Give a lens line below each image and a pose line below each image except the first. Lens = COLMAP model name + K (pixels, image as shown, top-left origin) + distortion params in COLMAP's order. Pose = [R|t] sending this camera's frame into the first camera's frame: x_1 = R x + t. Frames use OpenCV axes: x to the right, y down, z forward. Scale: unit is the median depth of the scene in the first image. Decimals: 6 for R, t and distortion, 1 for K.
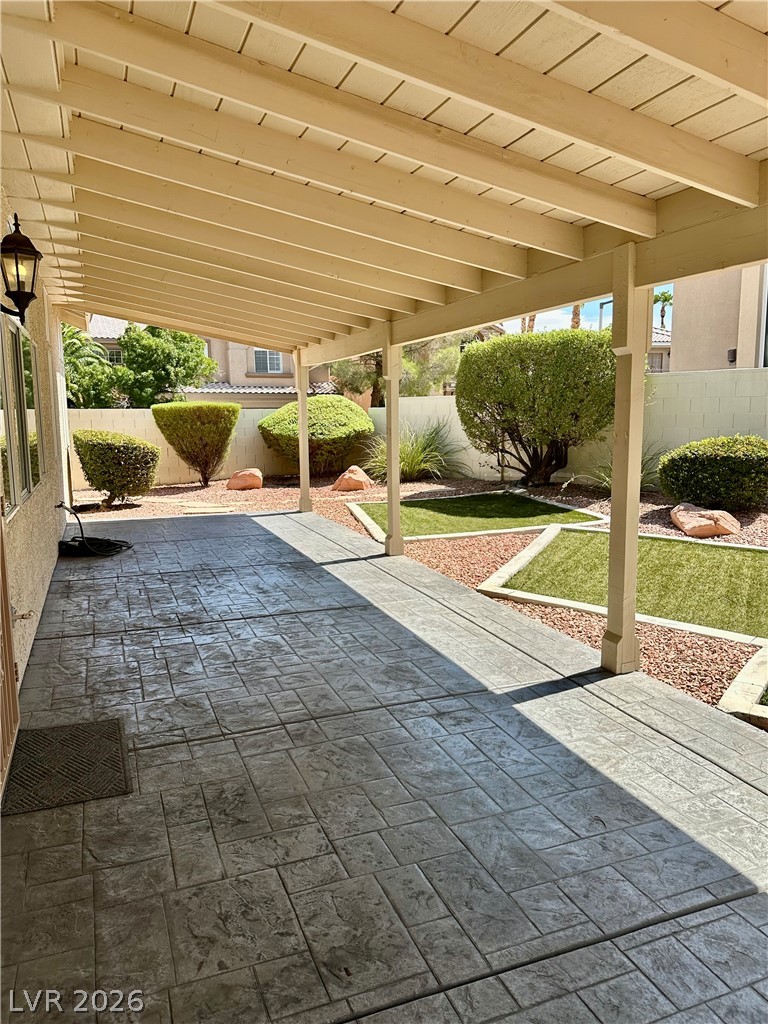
lens RADIAL K [[720.7, 0, 366.1], [0, 720.7, 511.7], [0, 0, 1]] dist [0.023121, -0.007282]
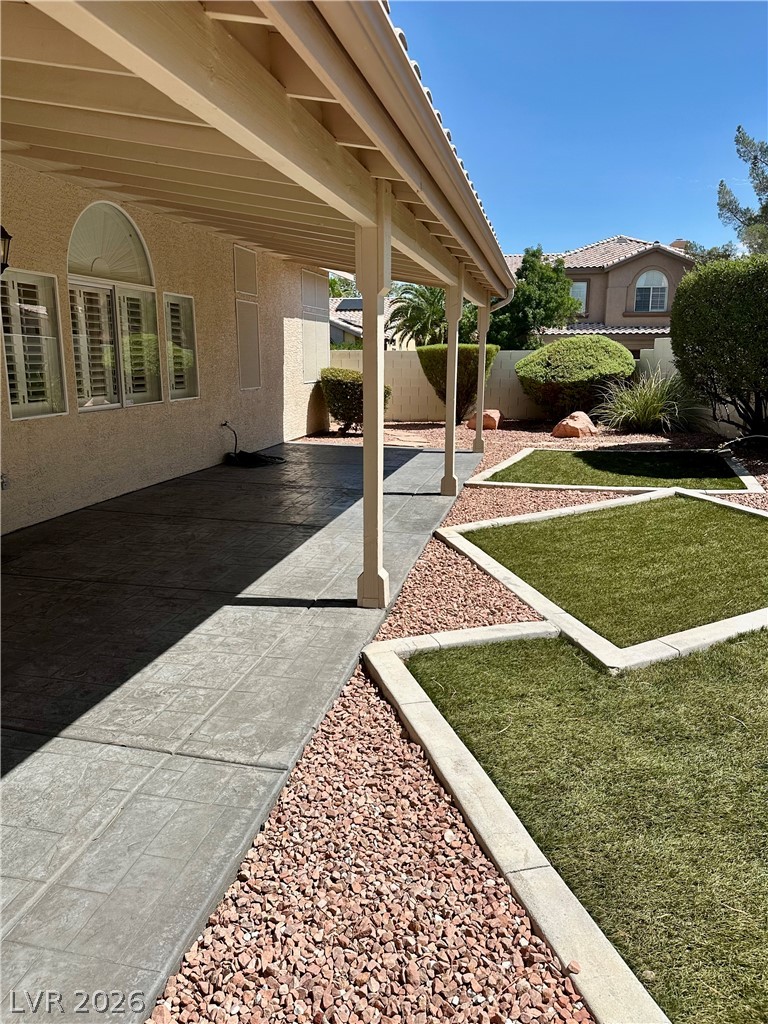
lens RADIAL K [[720.7, 0, 366.1], [0, 720.7, 511.7], [0, 0, 1]] dist [0.023121, -0.007282]
pose [[0.818756, 0.131075, -0.558979, 0.709770], [-0.088033, 0.990739, 0.103374, -0.015108], [0.567352, -0.035429, 0.822713, 0.126007]]
